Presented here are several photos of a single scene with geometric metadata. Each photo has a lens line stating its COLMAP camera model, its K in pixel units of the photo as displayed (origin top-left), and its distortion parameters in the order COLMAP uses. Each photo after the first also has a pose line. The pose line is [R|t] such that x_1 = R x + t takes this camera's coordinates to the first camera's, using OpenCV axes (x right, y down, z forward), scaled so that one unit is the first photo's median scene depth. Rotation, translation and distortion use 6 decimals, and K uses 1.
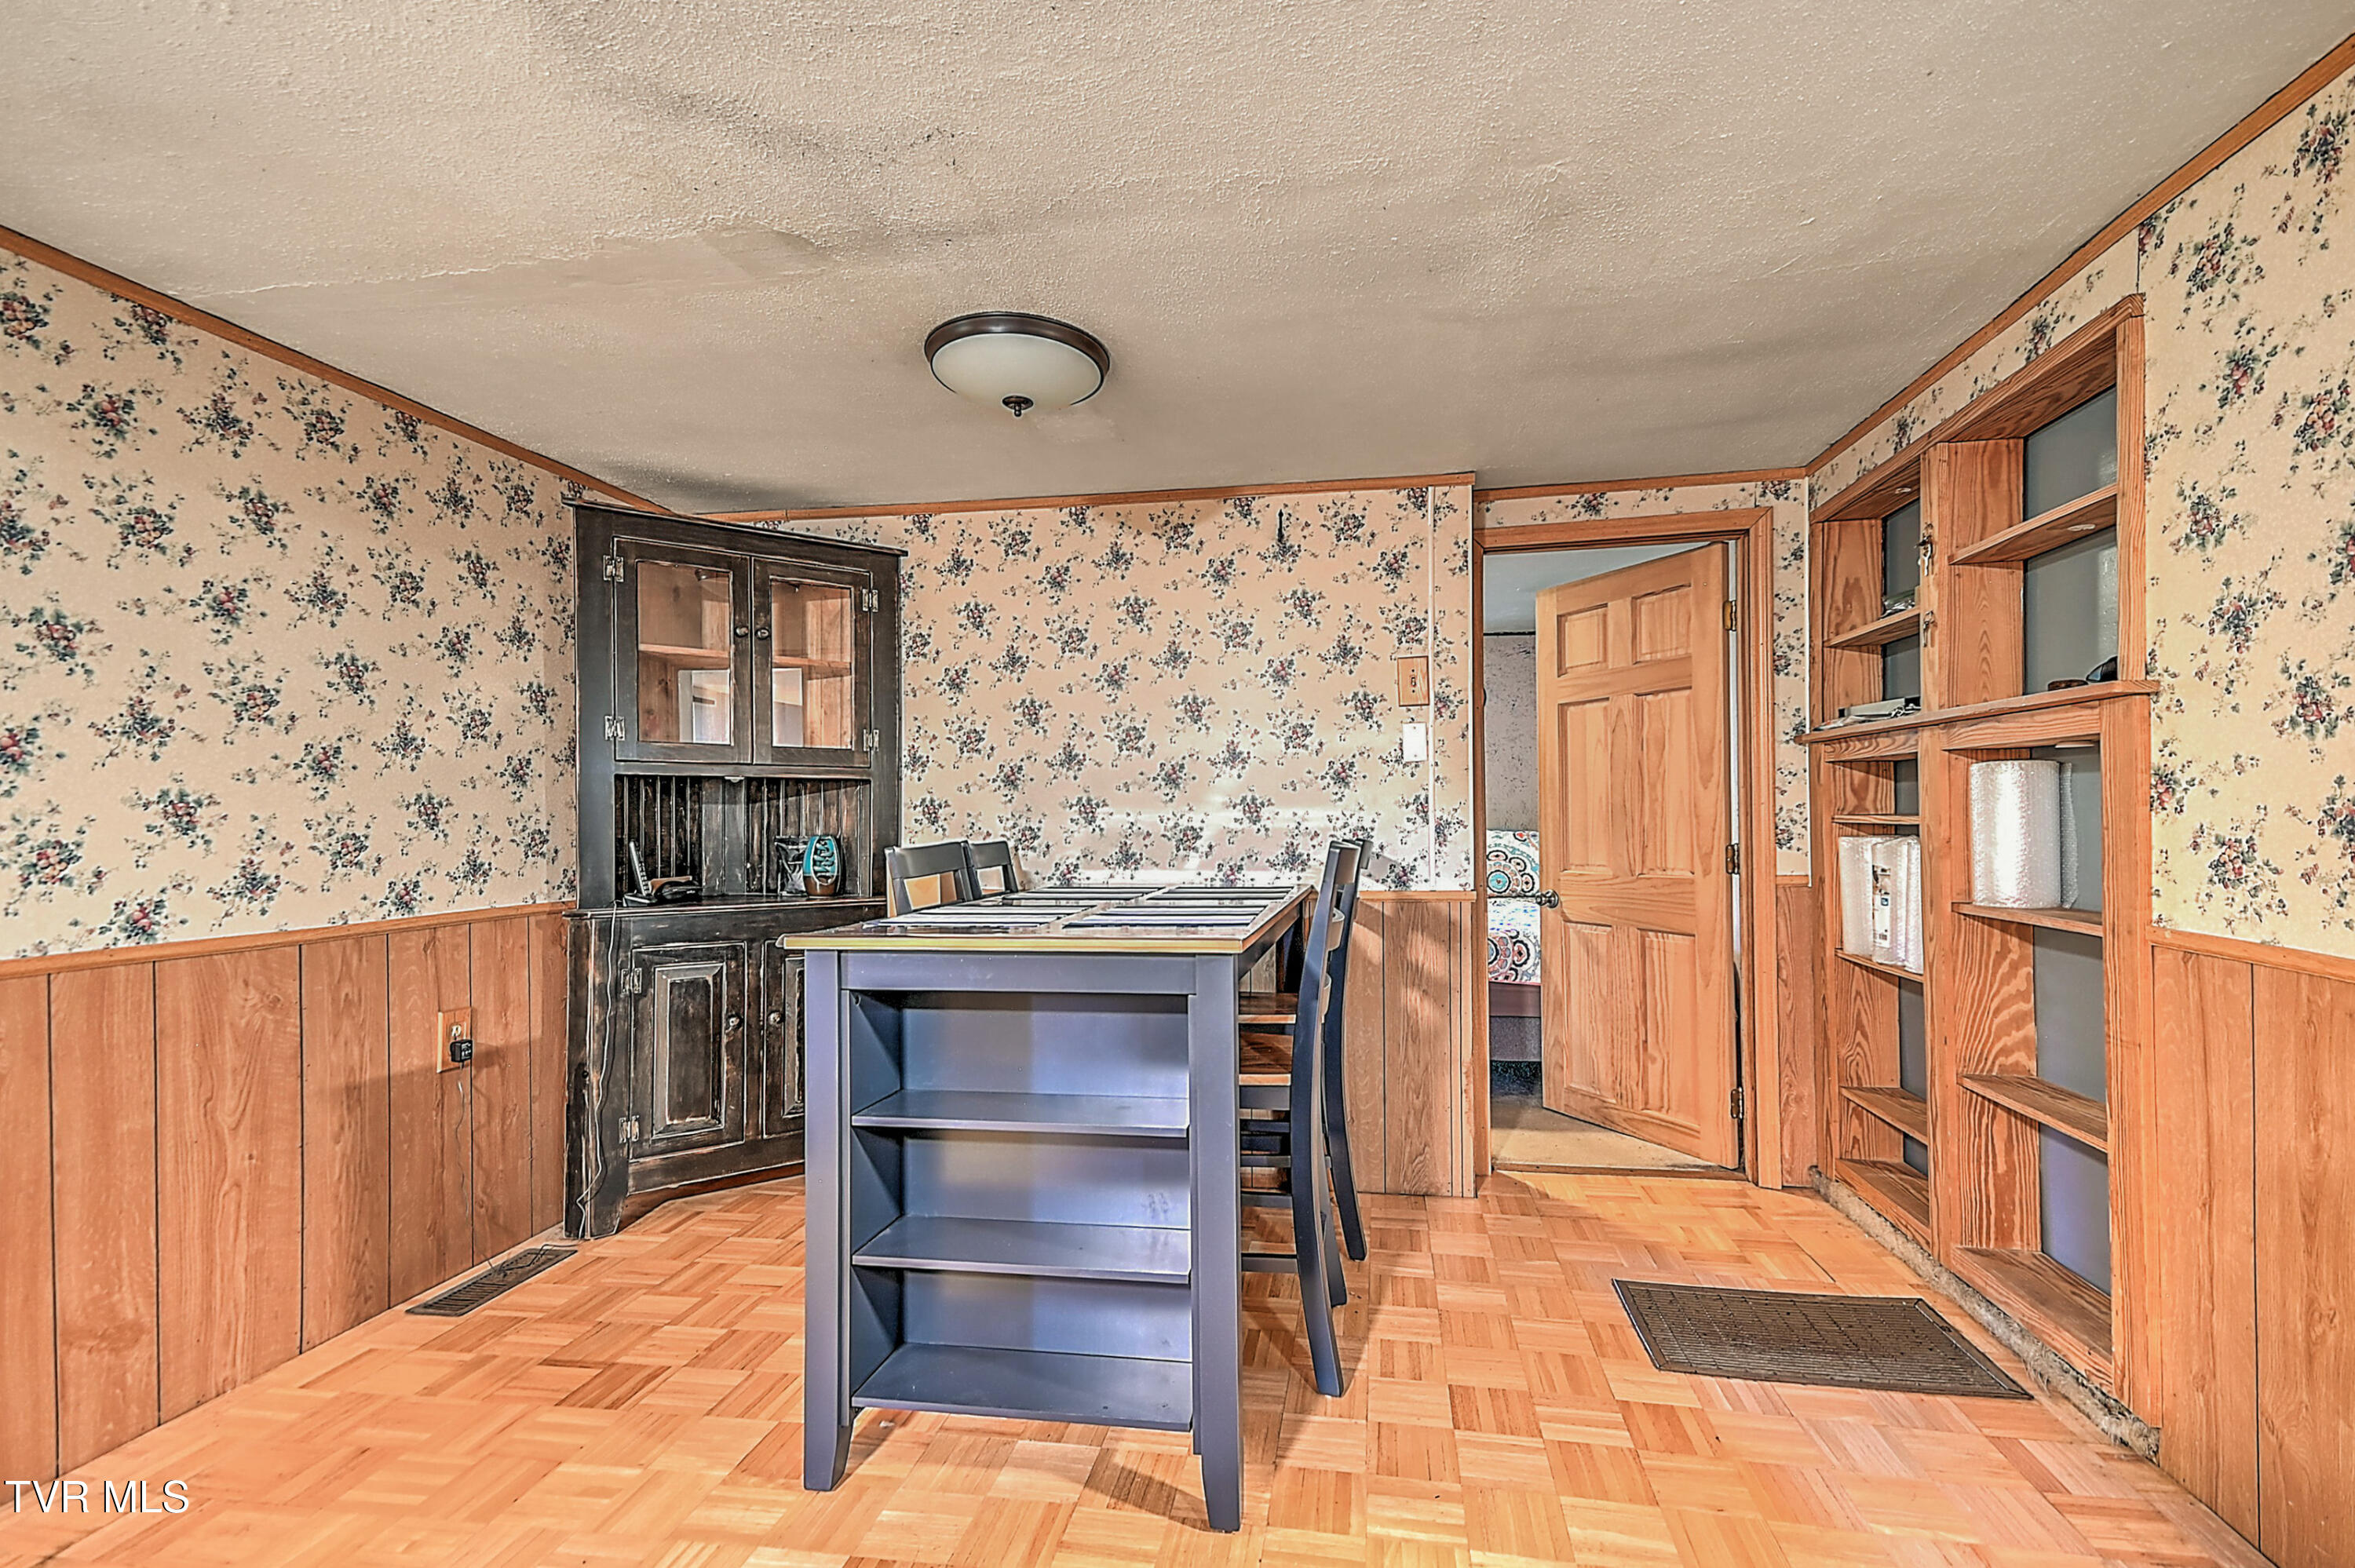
lens RADIAL K [[985.7, 0, 1228.2], [0, 985.7, 805.7], [0, 0, 1]] dist [0.046341, 0.000056]
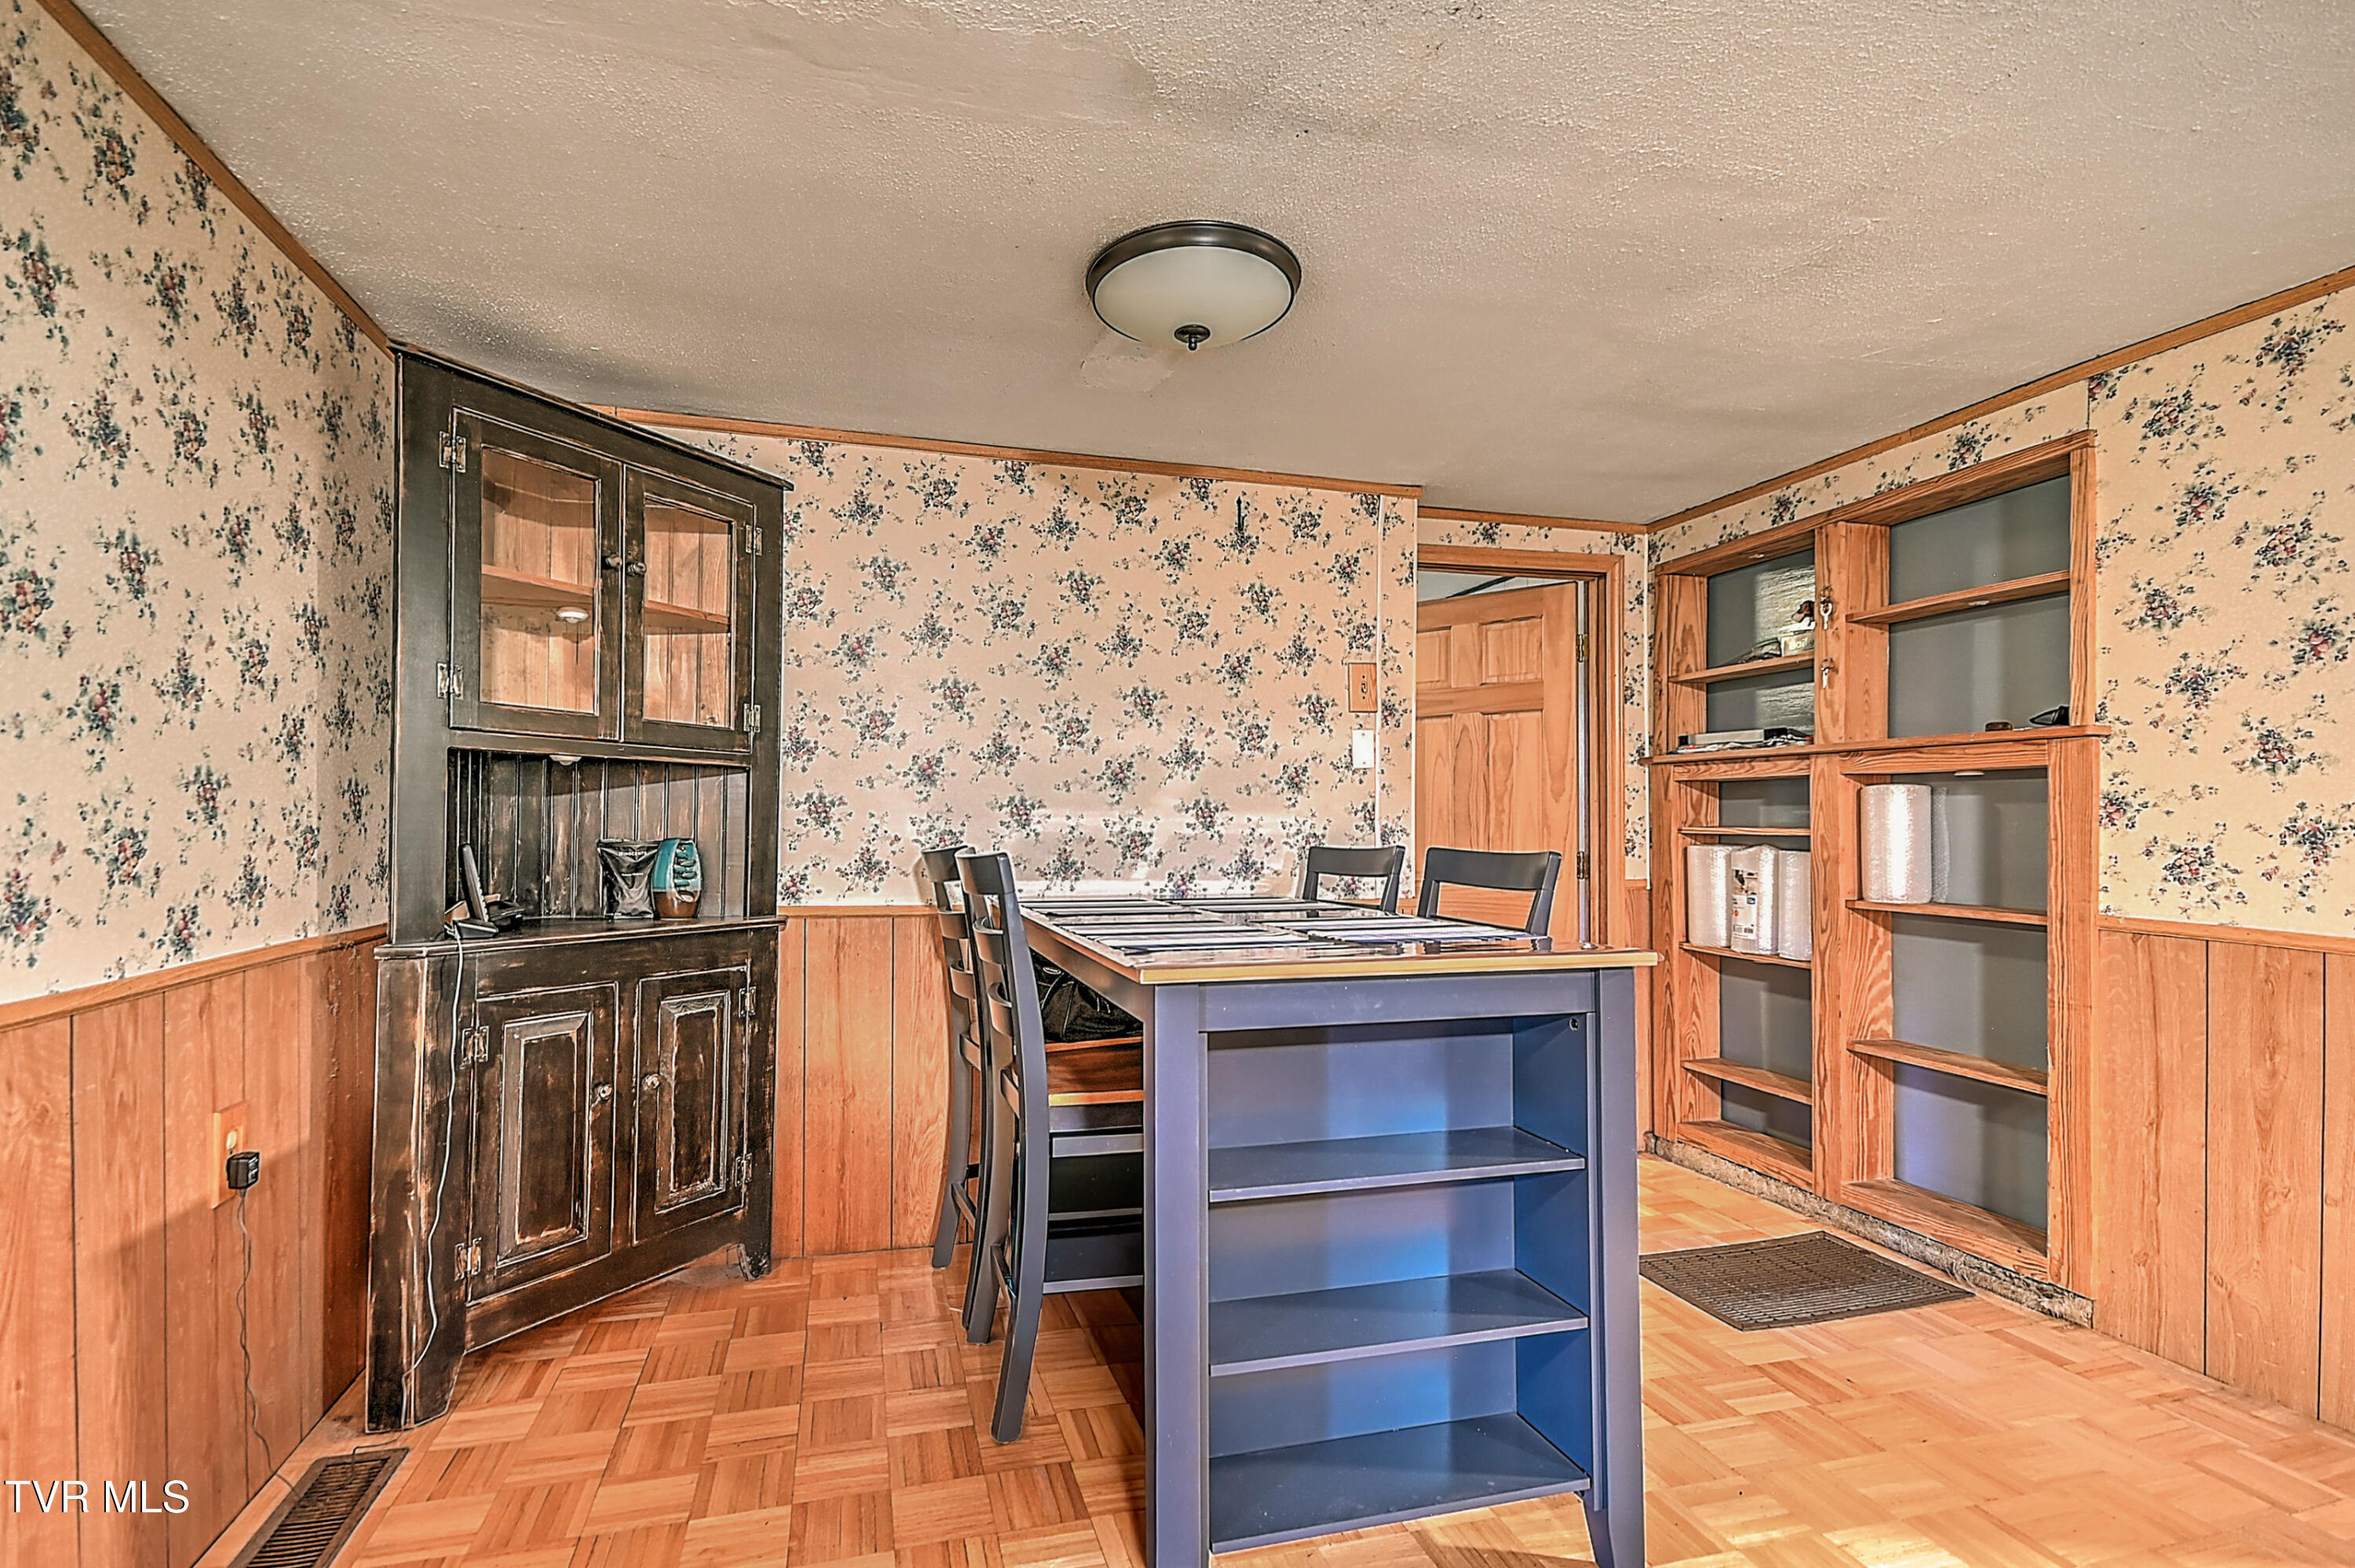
lens RADIAL K [[1018.4, 0, 1163.4], [0, 1018.4, 806.9], [0, 0, 1]] dist [0.030773, -0.000613]
pose [[0.920328, 0.019272, 0.390674, -0.470573], [-0.016502, 0.999809, -0.010446, 0.009328], [-0.390800, 0.003167, 0.920470, 0.160796]]
